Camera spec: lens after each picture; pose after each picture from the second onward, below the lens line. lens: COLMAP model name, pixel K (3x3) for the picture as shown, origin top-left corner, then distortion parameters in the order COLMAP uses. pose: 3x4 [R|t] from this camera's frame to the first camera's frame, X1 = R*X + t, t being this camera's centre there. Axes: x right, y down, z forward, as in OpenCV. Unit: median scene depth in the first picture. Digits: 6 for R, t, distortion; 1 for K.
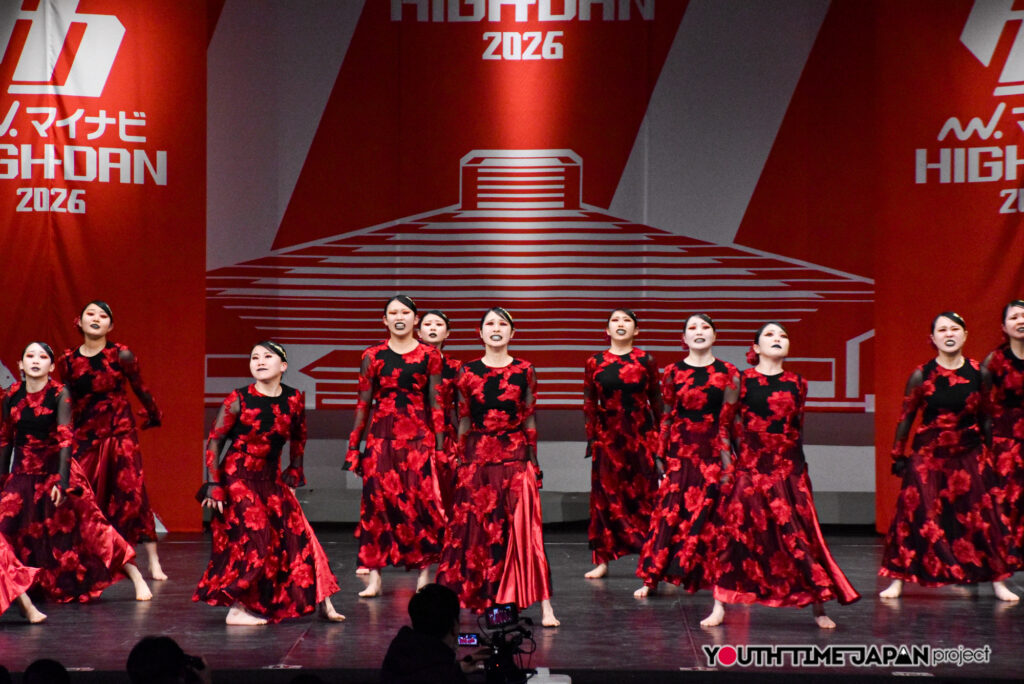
lens RADIAL K [[3773.6, 0, 484.2], [0, 3773.6, 428.2], [0, 0, 1]] dist [1.368274, 1.558404]
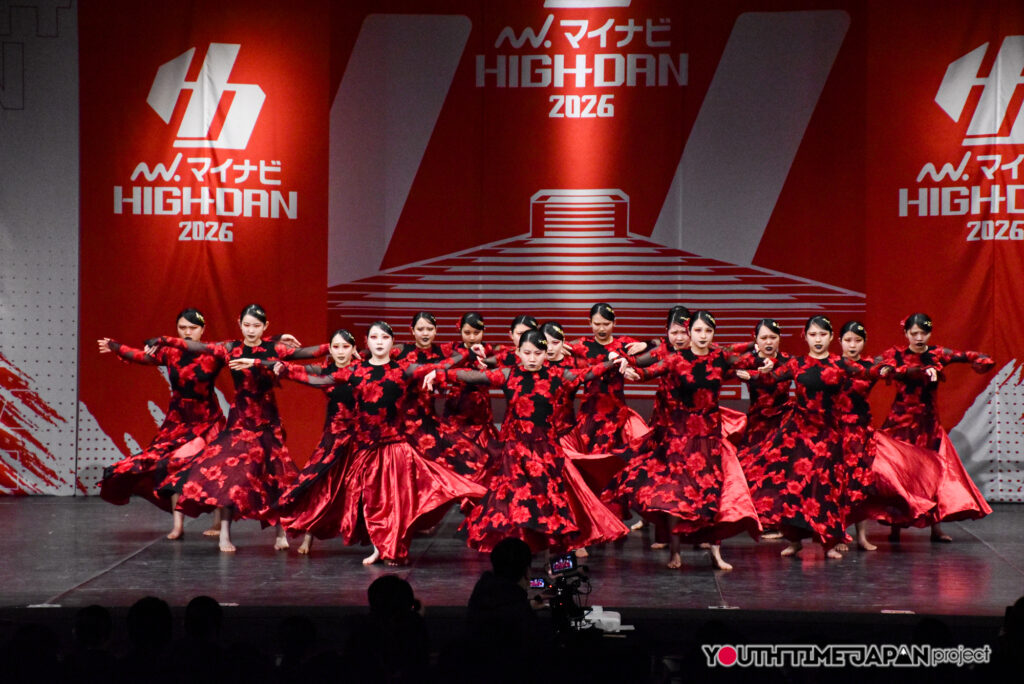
lens RADIAL K [[3421.5, 0, 477.1], [0, 3421.5, 414.2], [0, 0, 1]] dist [1.190201, 0.868777]
pose [[0.999703, 0.000816, -0.024346, 0.003604], [-0.000649, 0.999976, 0.006850, -0.007365], [0.024351, -0.006832, 0.999680, -0.126388]]
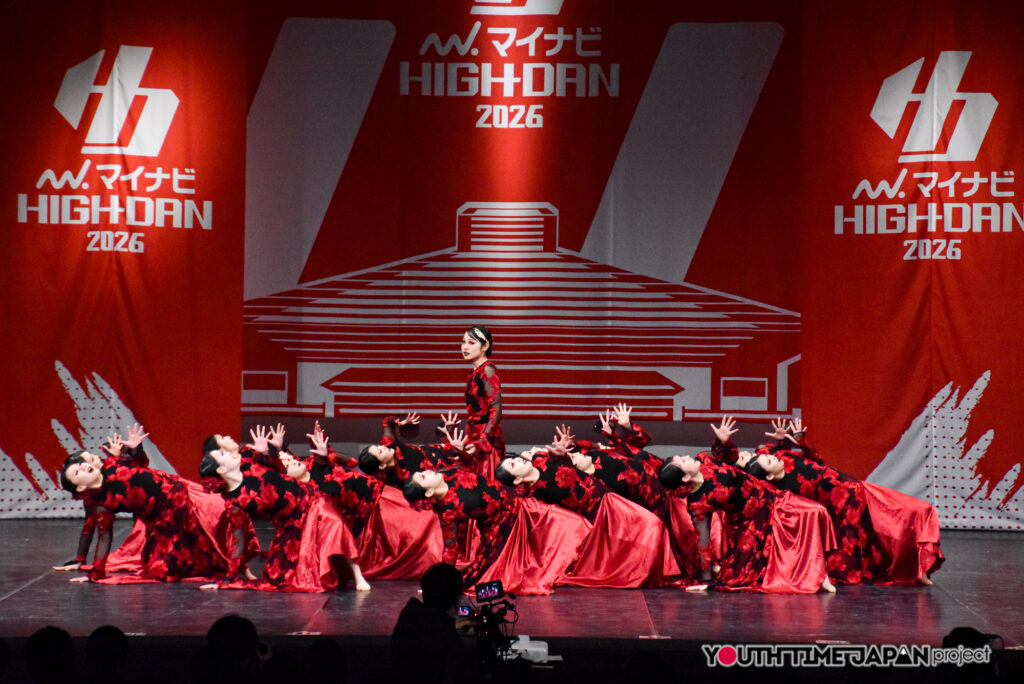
lens RADIAL K [[3904.5, 0, 500.7], [0, 3904.5, 386.9], [0, 0, 1]] dist [1.537487, -6.817580]
pose [[0.999975, 0.006405, -0.003054, 0.011586], [-0.006411, 0.999978, -0.001895, -0.012552], [0.003042, 0.001914, 0.999994, -0.234257]]
